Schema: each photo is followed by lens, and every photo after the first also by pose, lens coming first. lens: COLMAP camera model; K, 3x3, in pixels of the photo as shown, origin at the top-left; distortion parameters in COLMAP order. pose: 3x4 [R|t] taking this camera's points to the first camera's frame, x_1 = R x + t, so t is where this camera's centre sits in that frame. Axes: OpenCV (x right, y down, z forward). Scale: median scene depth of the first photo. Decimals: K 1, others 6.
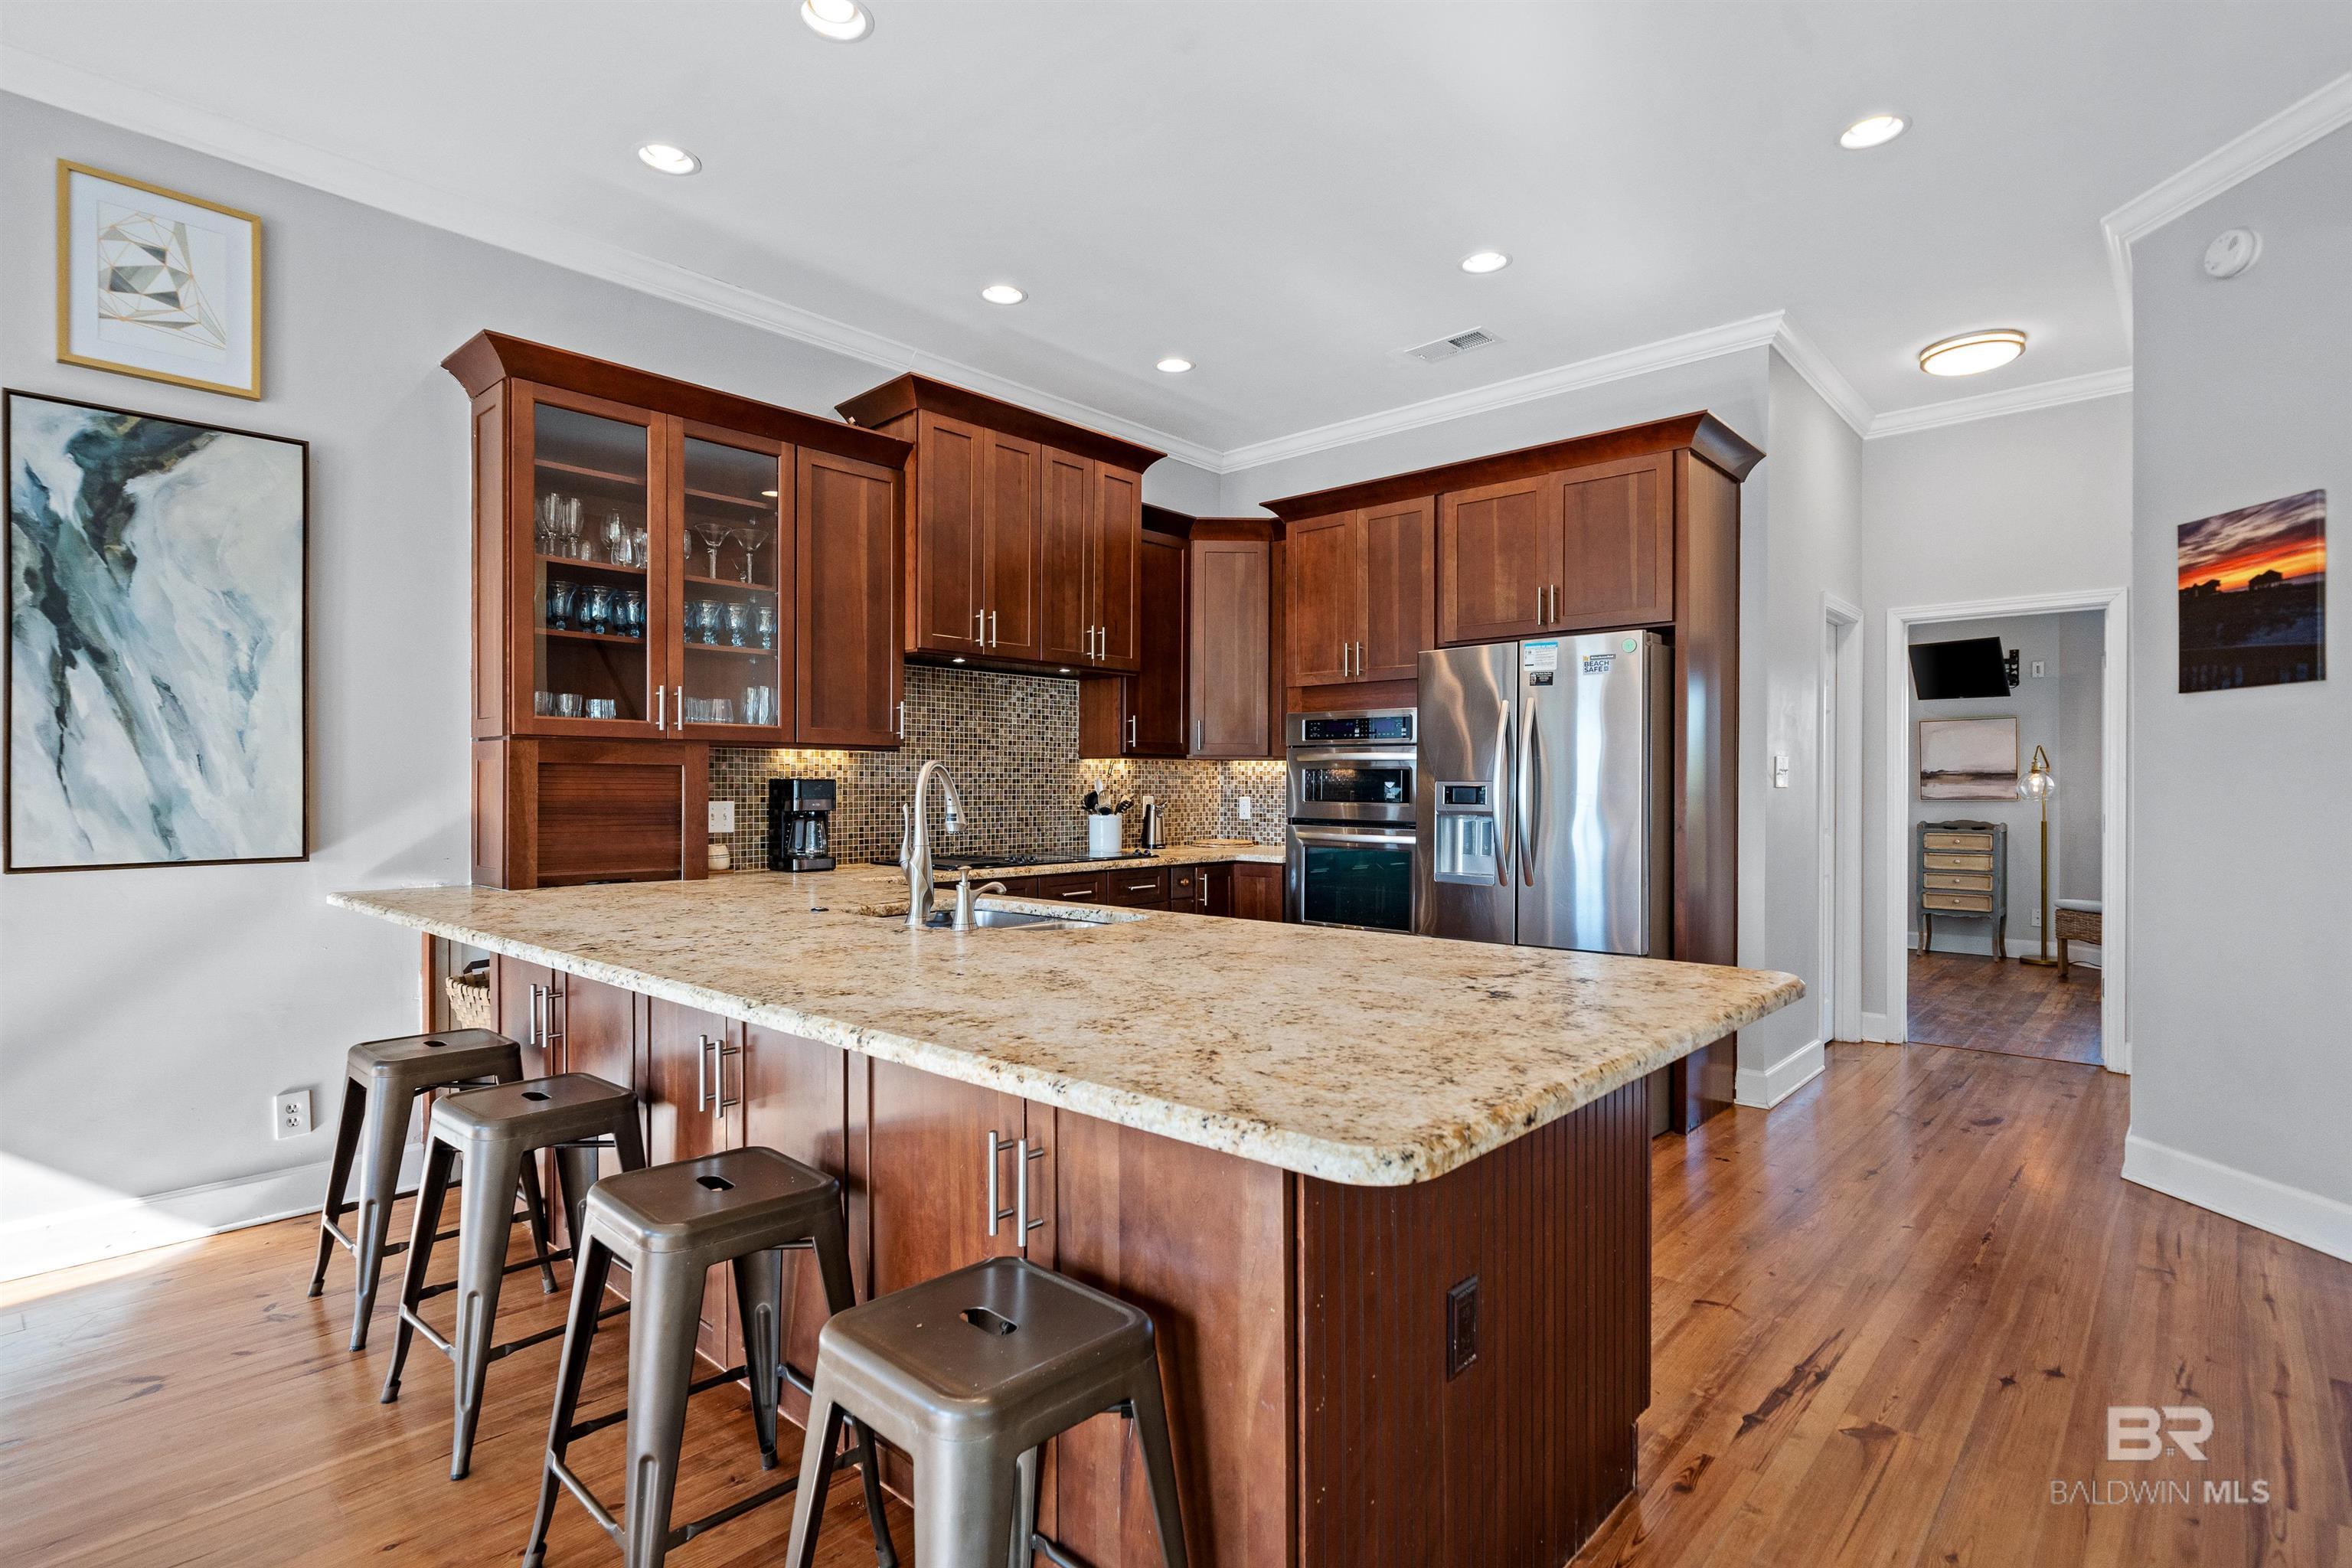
lens RADIAL K [[1148.4, 0, 1176.0], [0, 1148.4, 784.0], [0, 0, 1]] dist [0.003154, -0.000286]
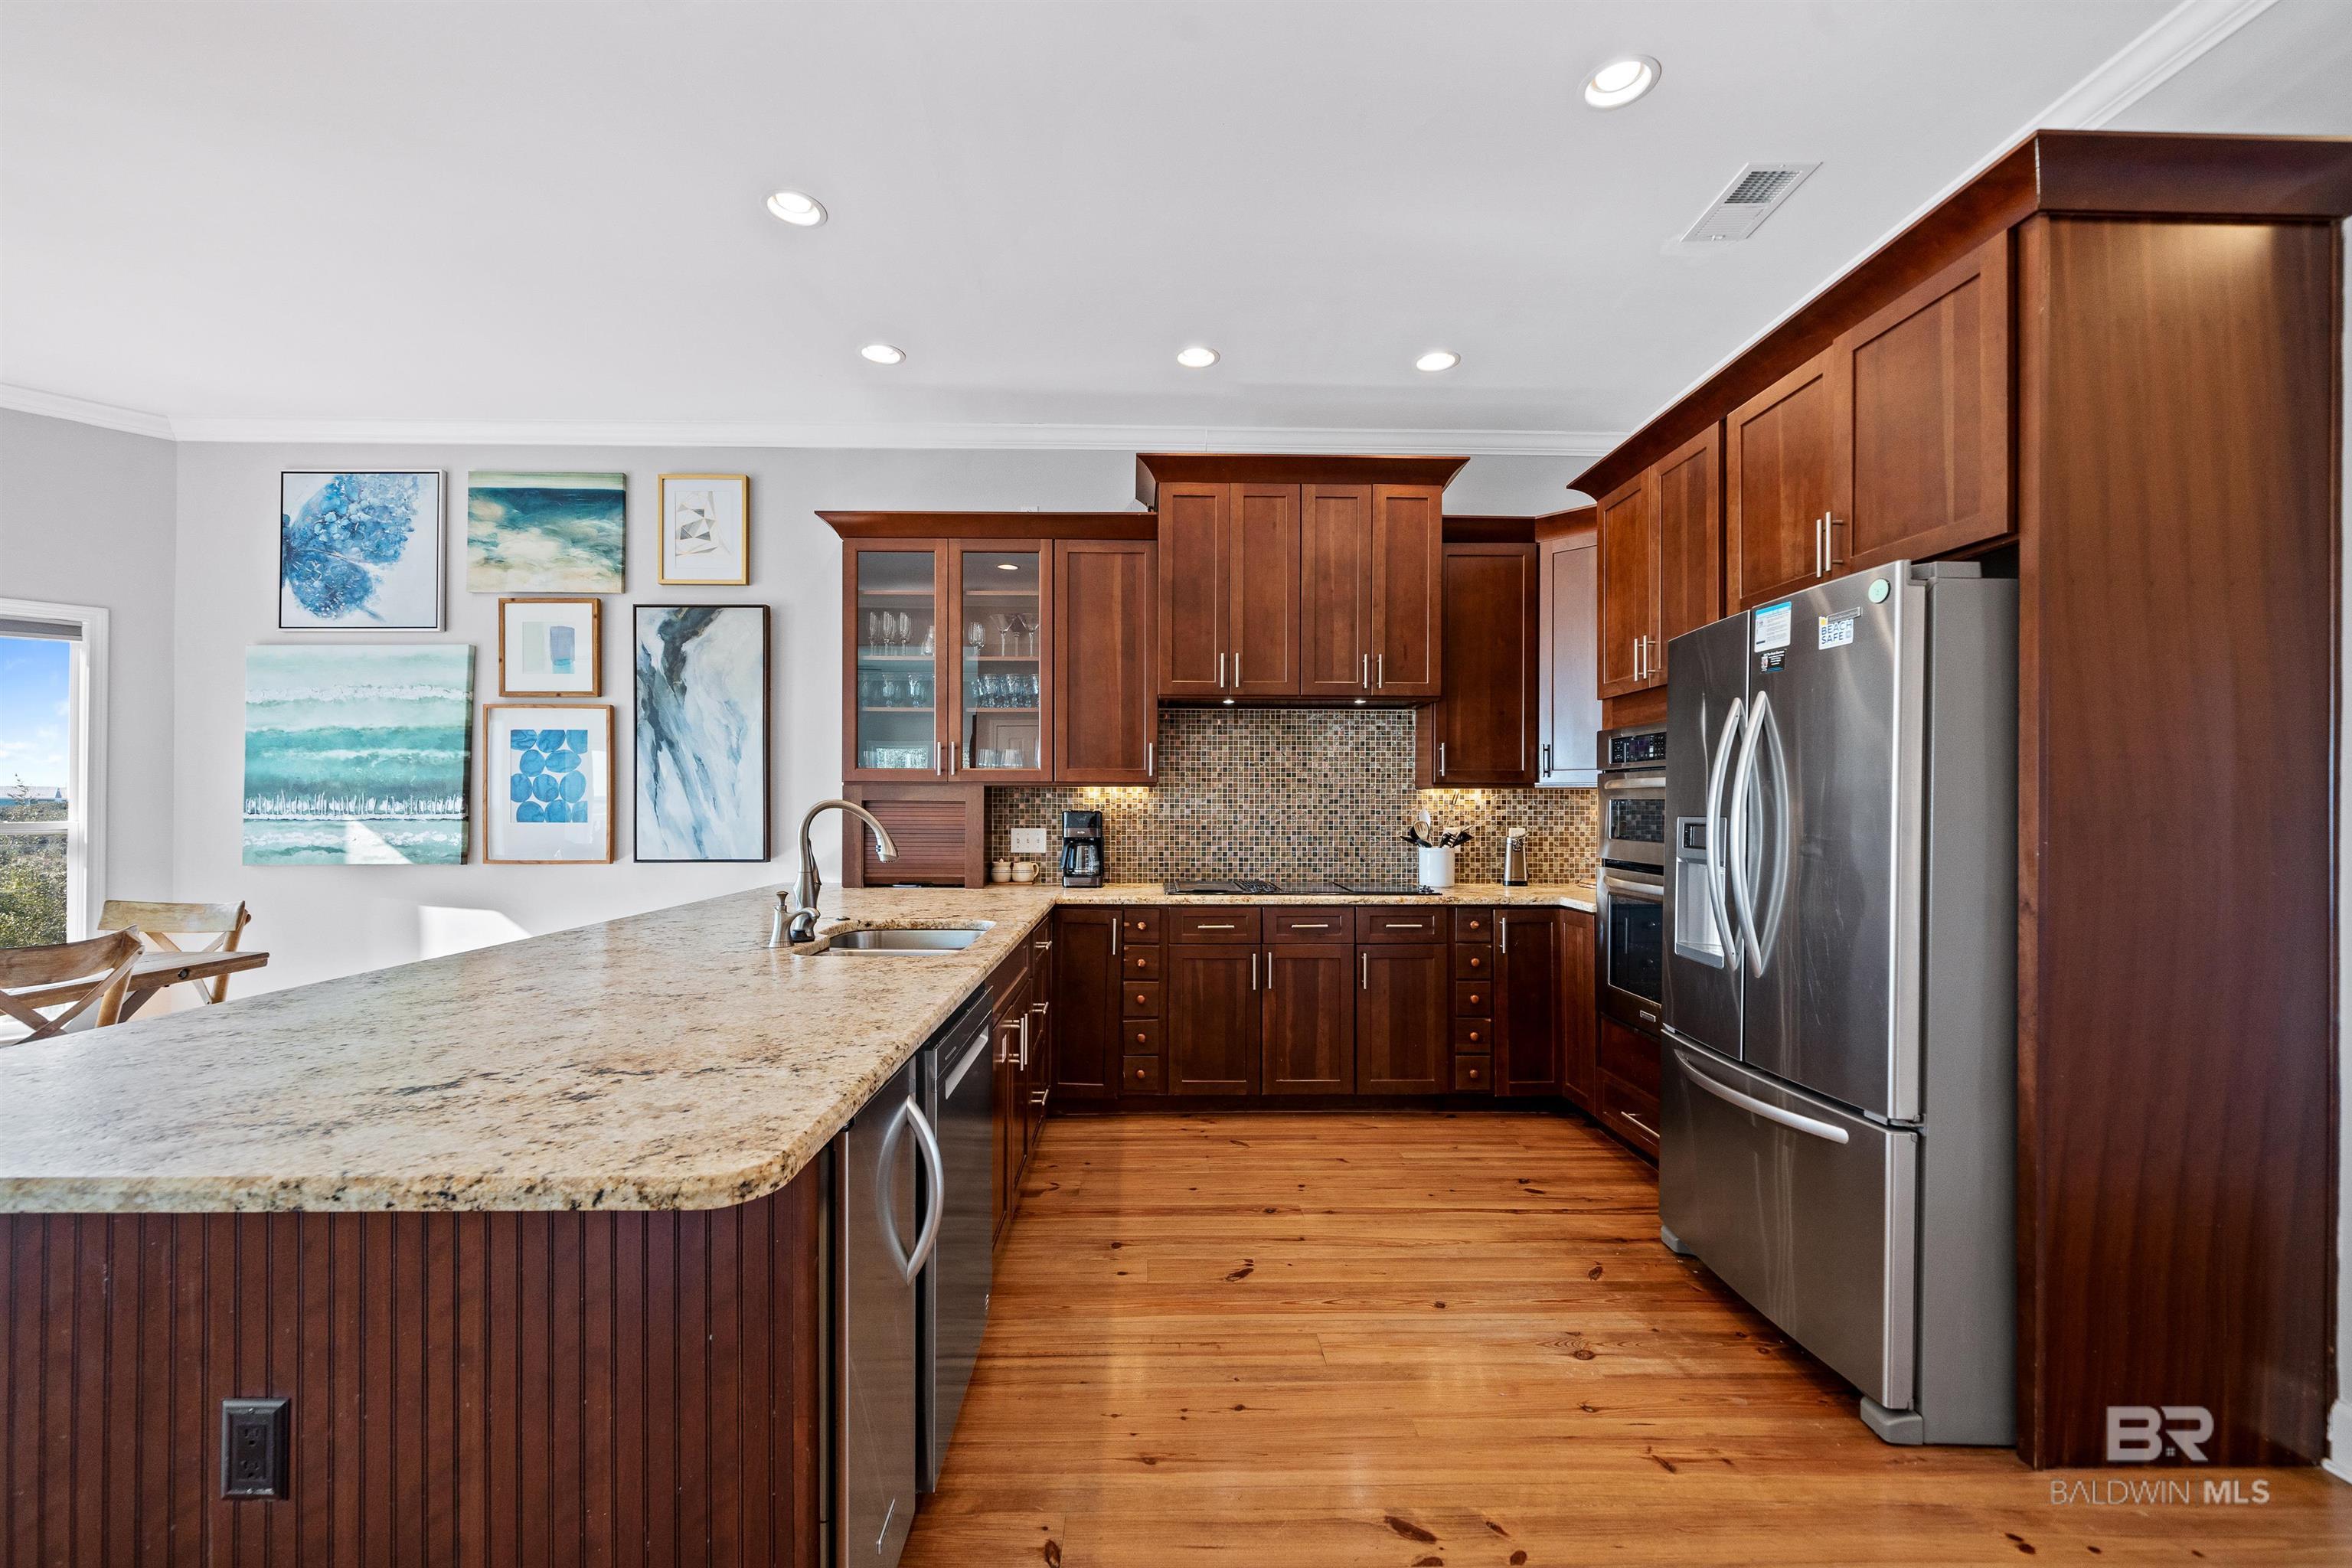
lens RADIAL K [[951.6, 0, 1171.3], [0, 951.6, 804.2], [0, 0, 1]] dist [-0.002436, 0.000646]
pose [[0.687151, -0.002490, -0.726510, 0.474414], [-0.000679, 0.999991, -0.004070, -0.007617], [0.726514, 0.003290, 0.687144, 0.378843]]
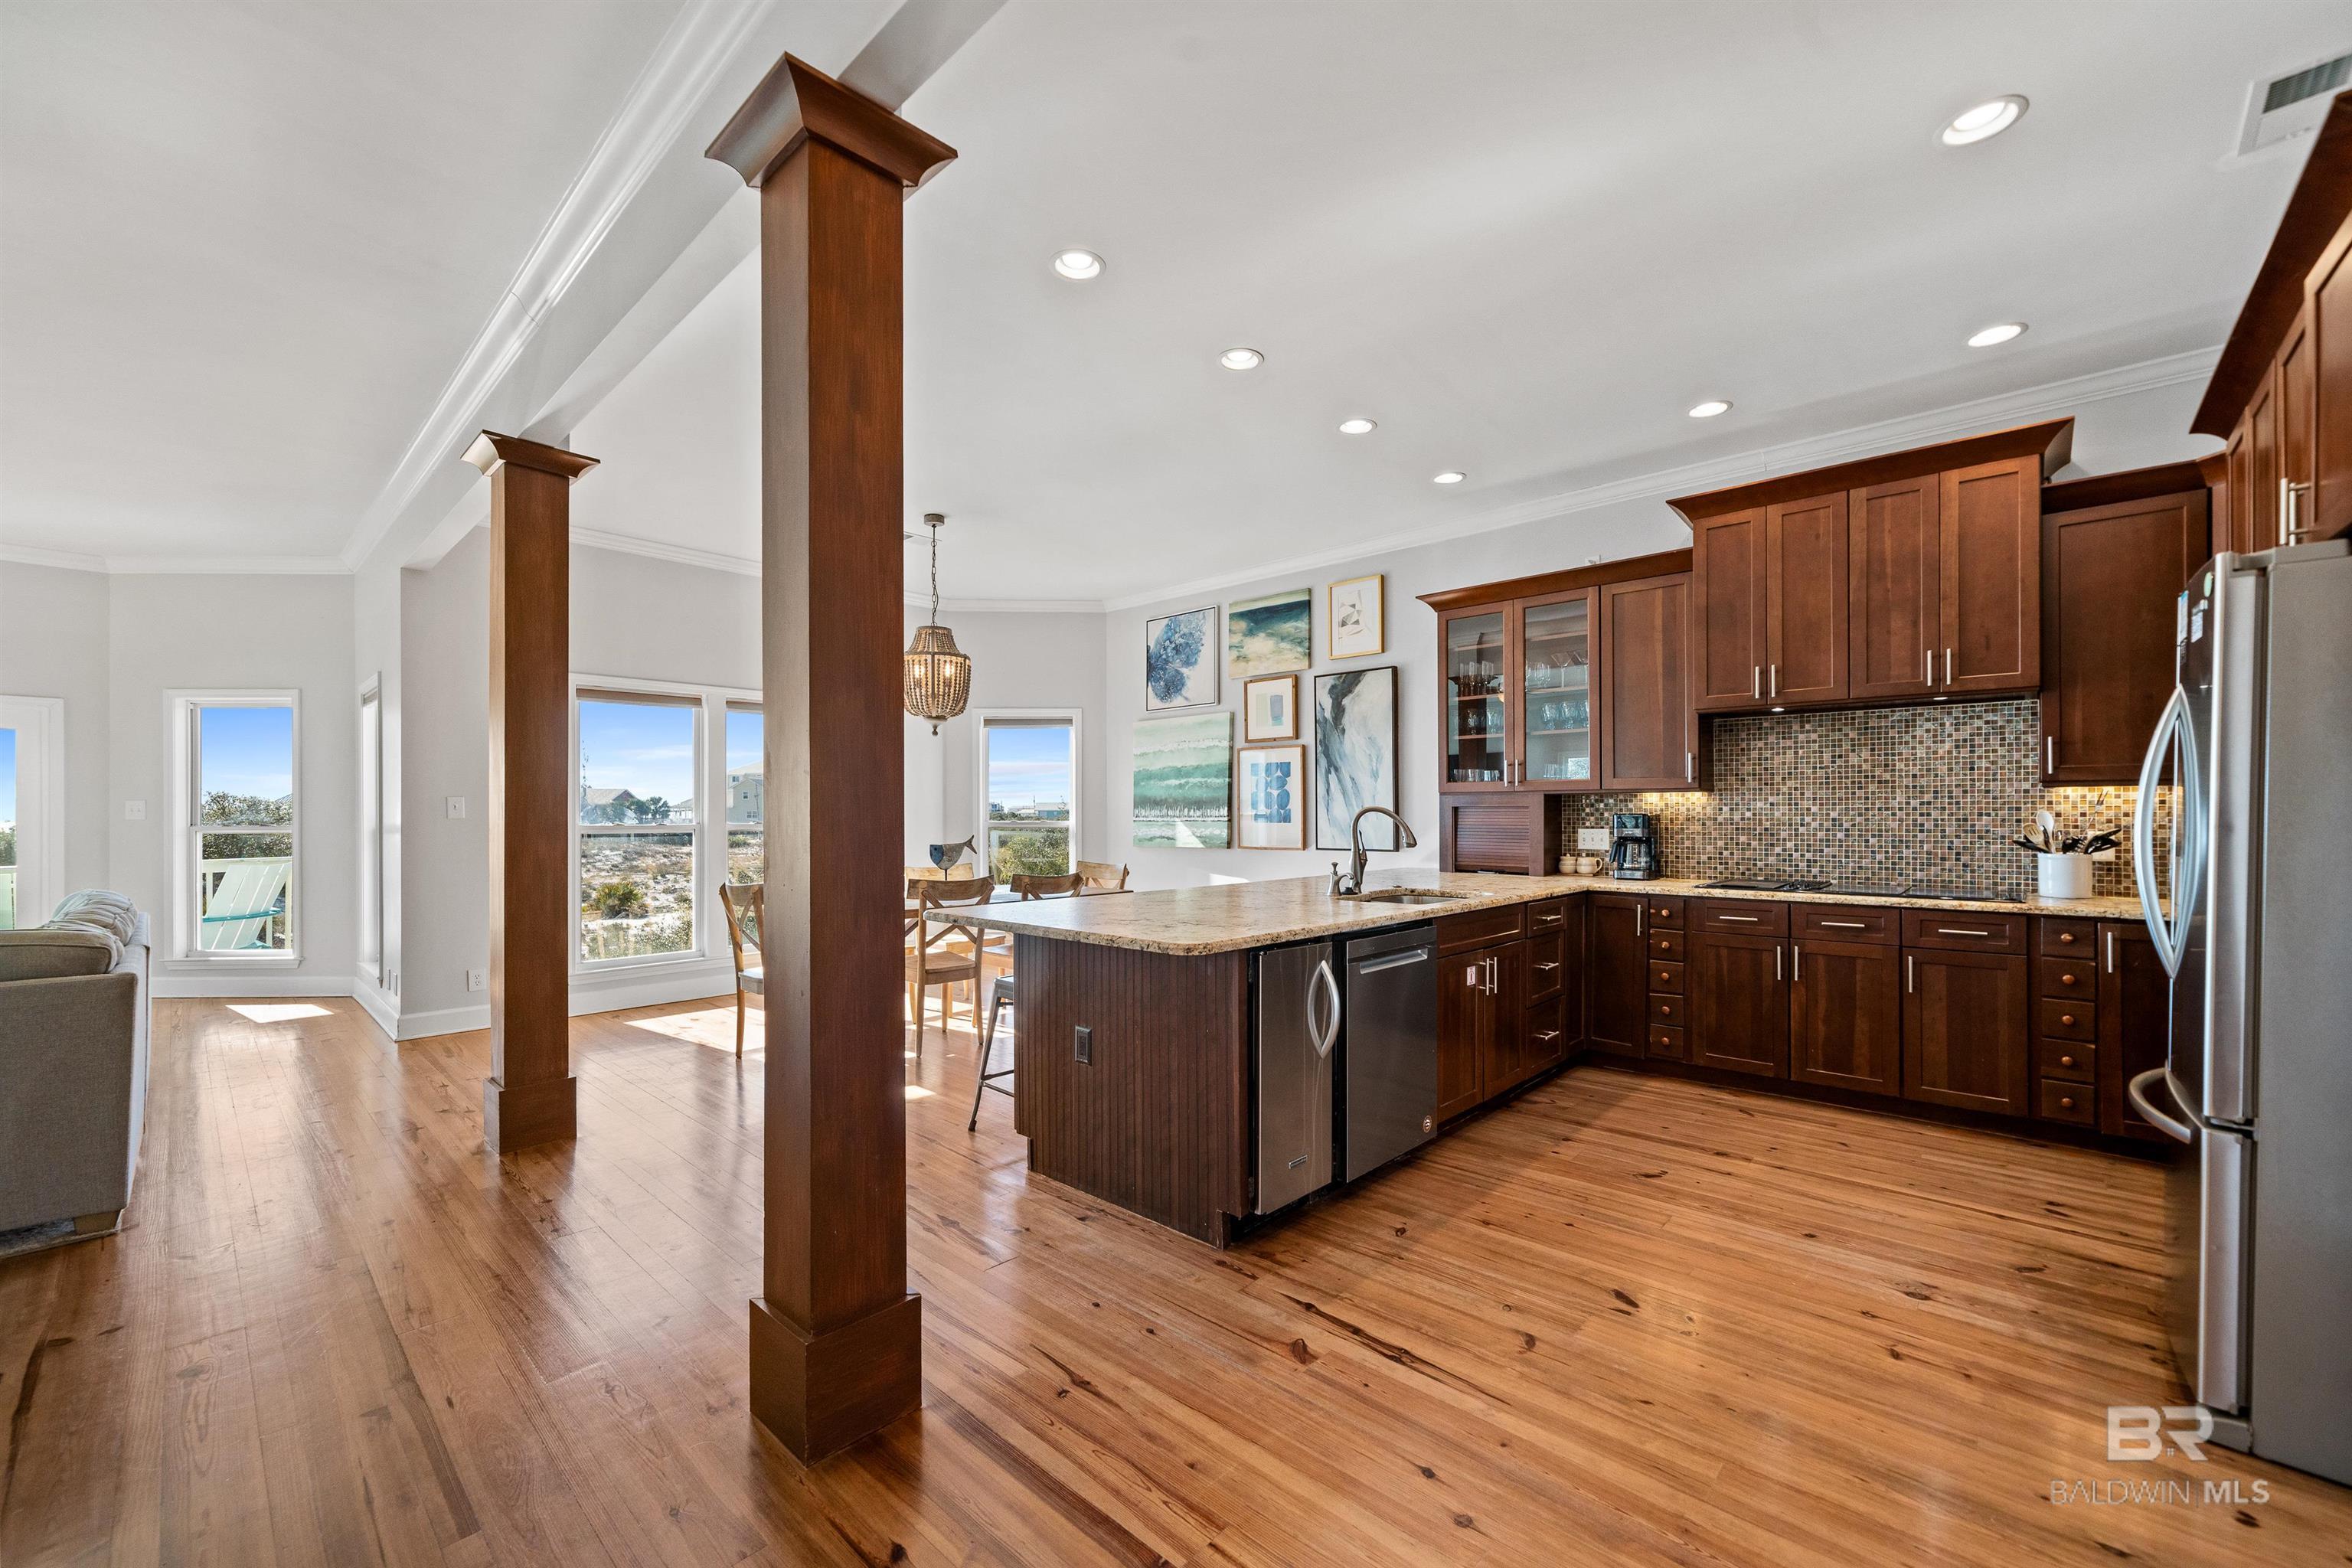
lens RADIAL K [[932.7, 0, 1174.4], [0, 932.7, 810.4], [0, 0, 1]] dist [-0.001785, -0.000131]
pose [[-0.008490, -0.003663, -0.999957, 0.825573], [0.004536, 0.999983, -0.003702, -0.007154], [0.999954, -0.004567, -0.008474, 0.449748]]
